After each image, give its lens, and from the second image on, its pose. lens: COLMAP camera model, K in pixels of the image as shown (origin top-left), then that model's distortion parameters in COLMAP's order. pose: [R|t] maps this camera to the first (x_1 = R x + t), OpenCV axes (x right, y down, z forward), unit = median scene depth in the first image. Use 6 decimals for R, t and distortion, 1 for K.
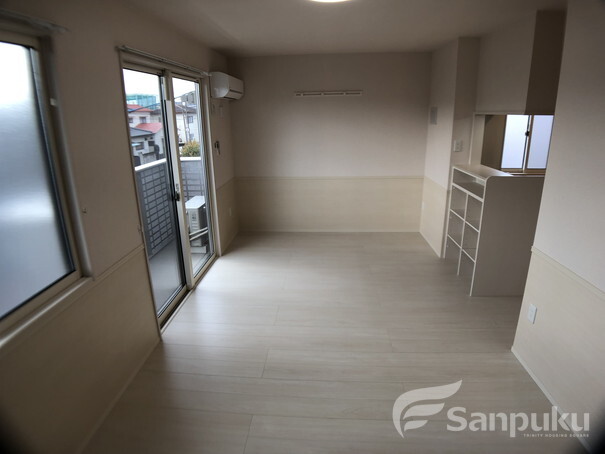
lens RADIAL K [[351.3, 0, 304.1], [0, 351.3, 223.1], [0, 0, 1]] dist [-0.098563, 0.021046]
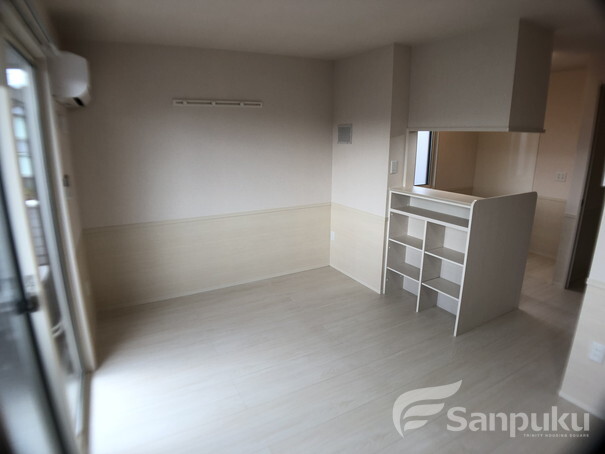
lens RADIAL K [[351.3, 0, 302.8], [0, 351.3, 229.3], [0, 0, 1]] dist [-0.098563, 0.021046]
pose [[0.851379, -0.121719, 0.510234, -0.211762], [0.144023, 0.989565, -0.004252, -0.089796], [-0.504392, 0.077105, 0.860025, 0.337329]]
